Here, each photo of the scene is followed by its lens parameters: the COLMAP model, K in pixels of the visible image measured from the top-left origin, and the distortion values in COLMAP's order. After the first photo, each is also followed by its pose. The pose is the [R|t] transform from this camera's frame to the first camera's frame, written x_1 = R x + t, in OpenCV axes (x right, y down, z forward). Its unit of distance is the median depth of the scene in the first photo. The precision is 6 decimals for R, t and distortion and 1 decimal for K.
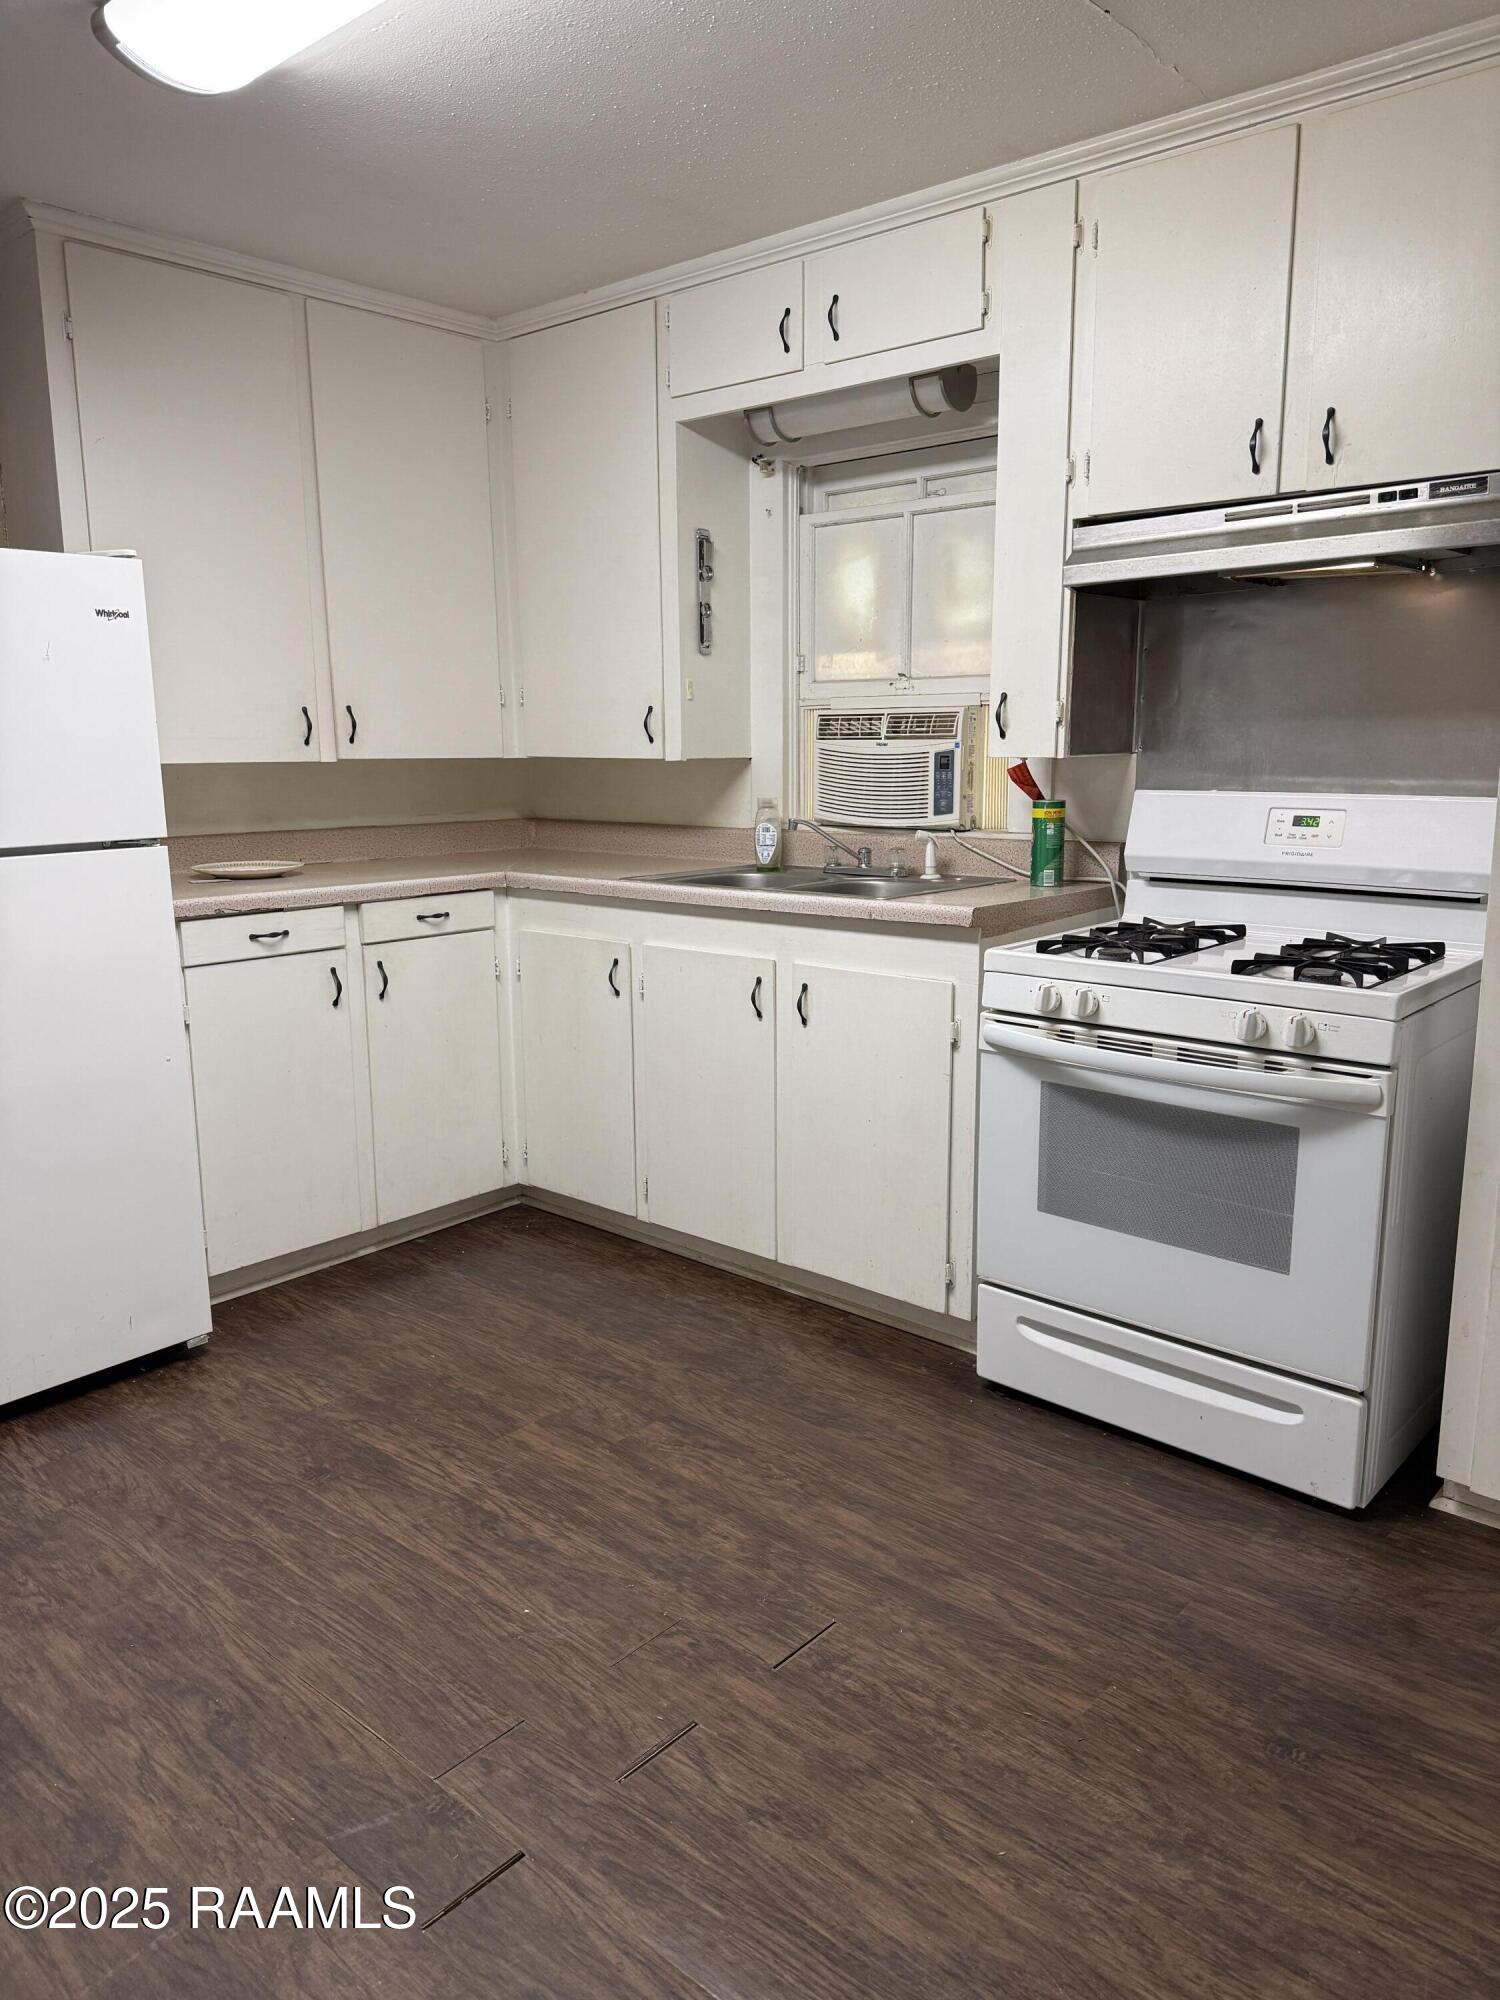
lens RADIAL K [[1423.1, 0, 763.9], [0, 1423.1, 984.4], [0, 0, 1]] dist [0.101449, -0.146433]
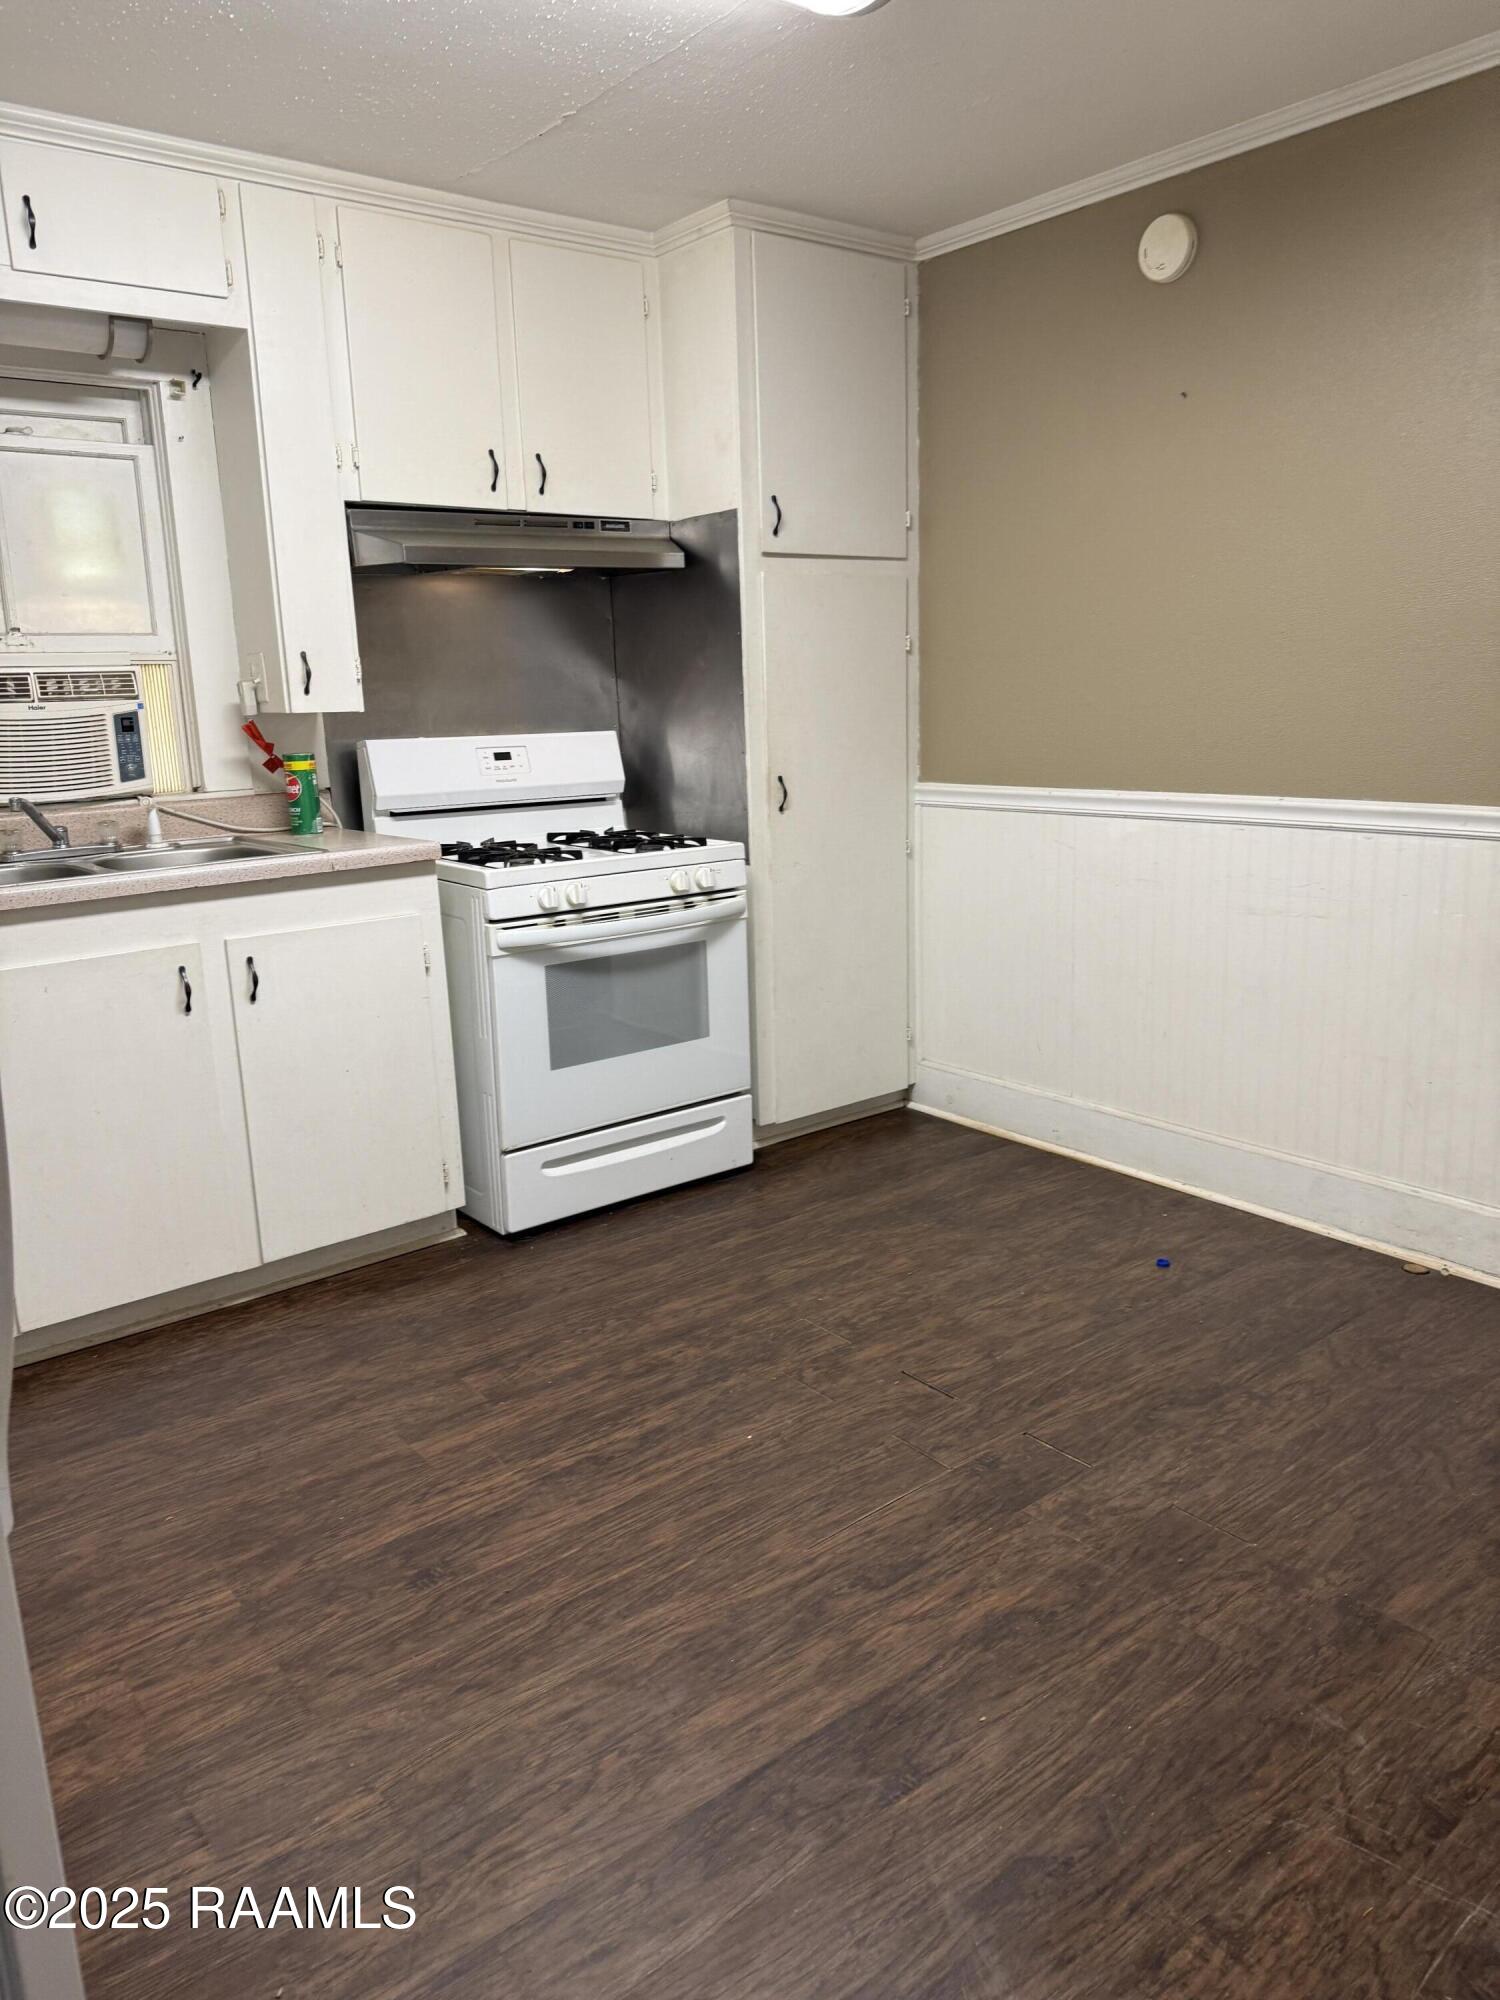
lens RADIAL K [[1423.1, 0, 759.7], [0, 1423.1, 984.3], [0, 0, 1]] dist [0.101449, -0.146433]
pose [[0.152583, -0.199808, 0.967882, -1.014456], [0.199134, 0.965478, 0.167919, -0.091602], [-0.968021, 0.167117, 0.187104, 0.602157]]
